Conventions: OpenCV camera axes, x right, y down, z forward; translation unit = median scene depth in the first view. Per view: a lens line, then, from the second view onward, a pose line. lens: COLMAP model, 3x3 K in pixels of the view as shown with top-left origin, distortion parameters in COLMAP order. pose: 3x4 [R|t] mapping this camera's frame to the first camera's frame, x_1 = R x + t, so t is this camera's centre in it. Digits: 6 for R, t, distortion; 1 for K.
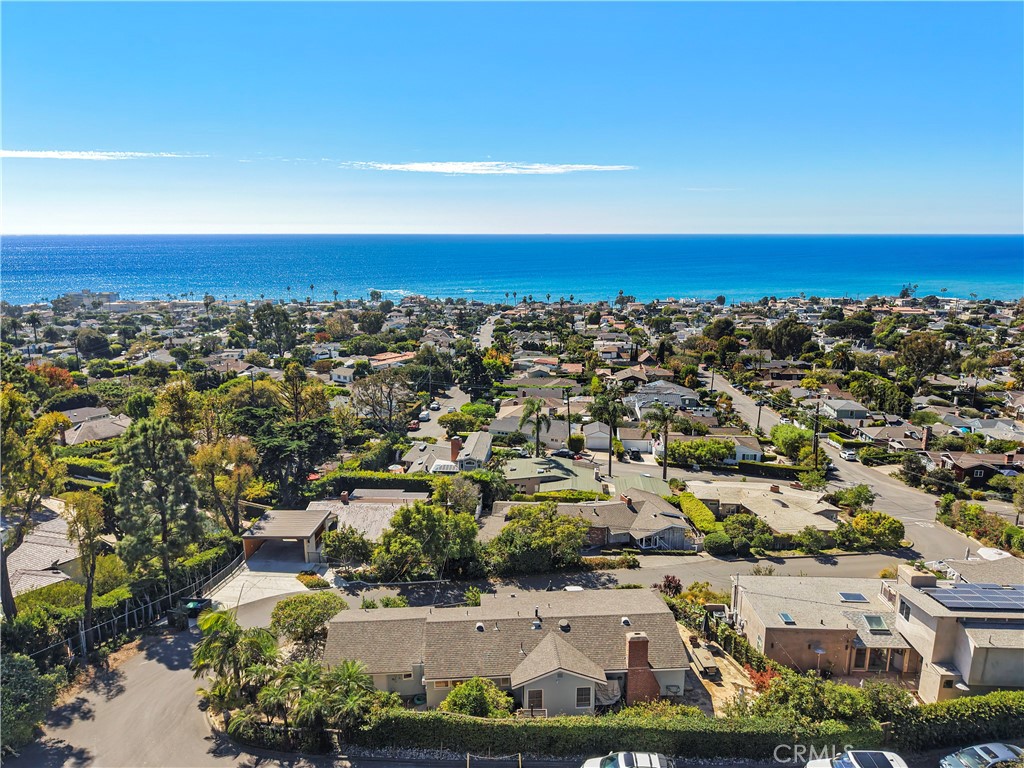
lens RADIAL K [[691.5, 0, 512.0], [0, 691.5, 384.0], [0, 0, 1]] dist [0.062250, -0.080655]
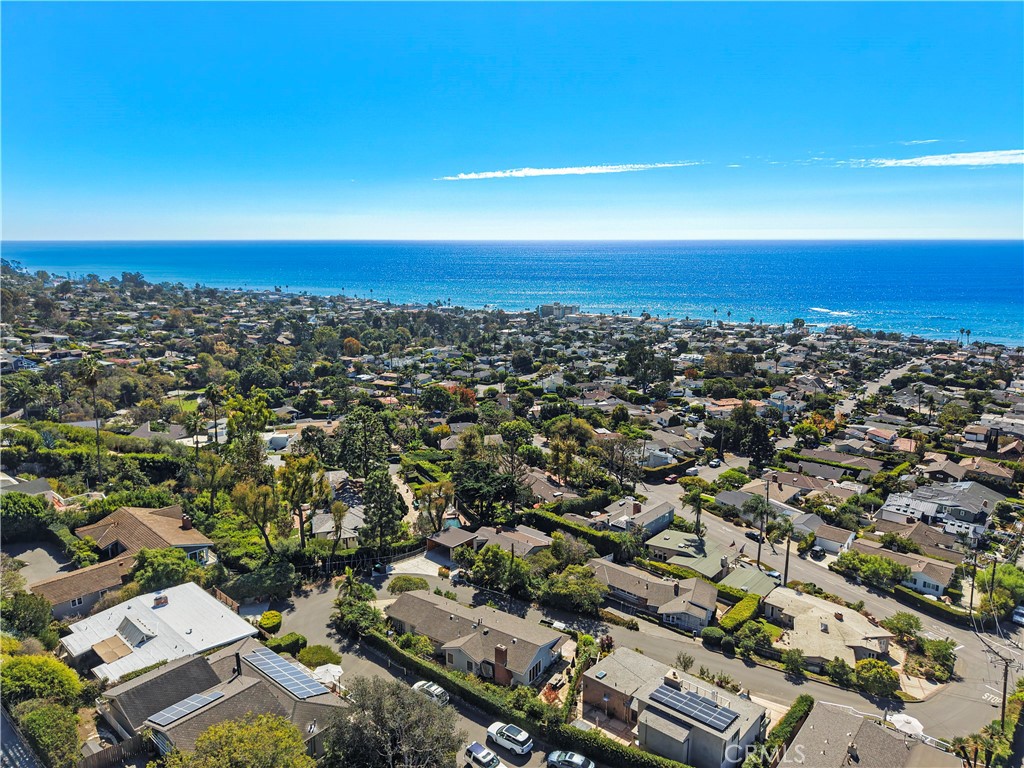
lens RADIAL K [[691.5, 0, 512.0], [0, 691.5, 384.0], [0, 0, 1]] dist [0.062250, -0.080655]
pose [[0.794451, 0.126663, -0.593974, 0.502581], [-0.129157, 0.990875, 0.038550, -0.171733], [0.593436, 0.046090, 0.803560, -0.216931]]
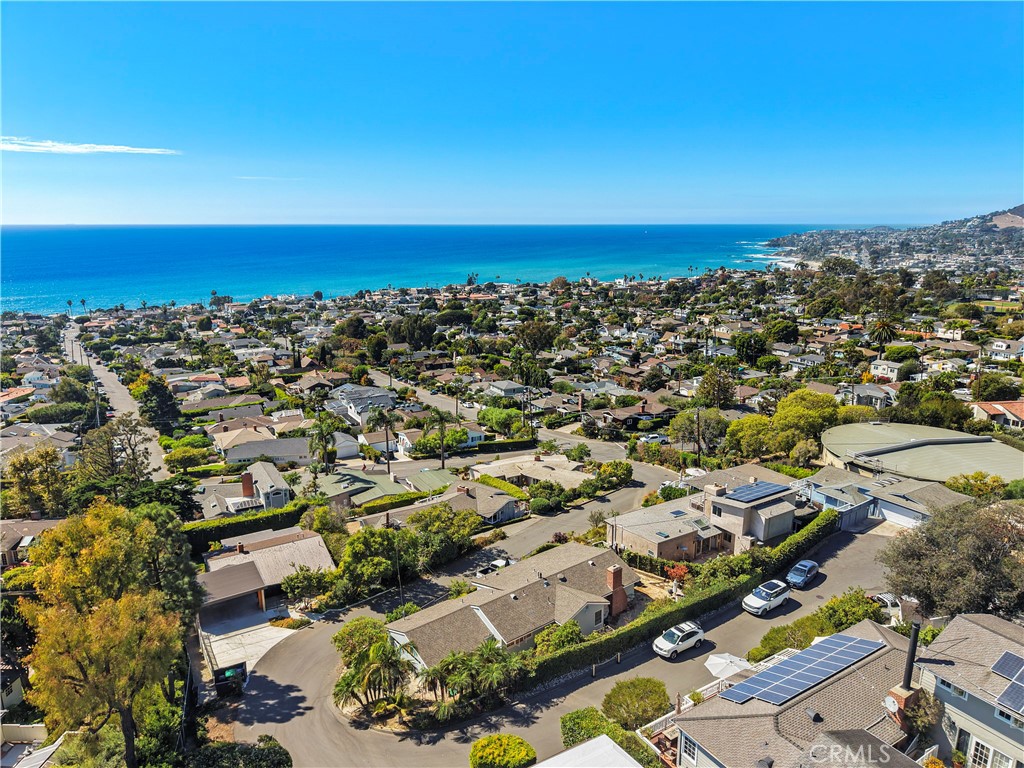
lens RADIAL K [[682.5, 0, 512.7], [0, 682.5, 411.0], [0, 0, 1]] dist [0.051828, -0.064928]
pose [[0.820597, -0.155109, 0.550057, -0.309406], [0.125052, 0.987874, 0.092012, -0.055229], [-0.557659, -0.006719, 0.830043, -0.040664]]
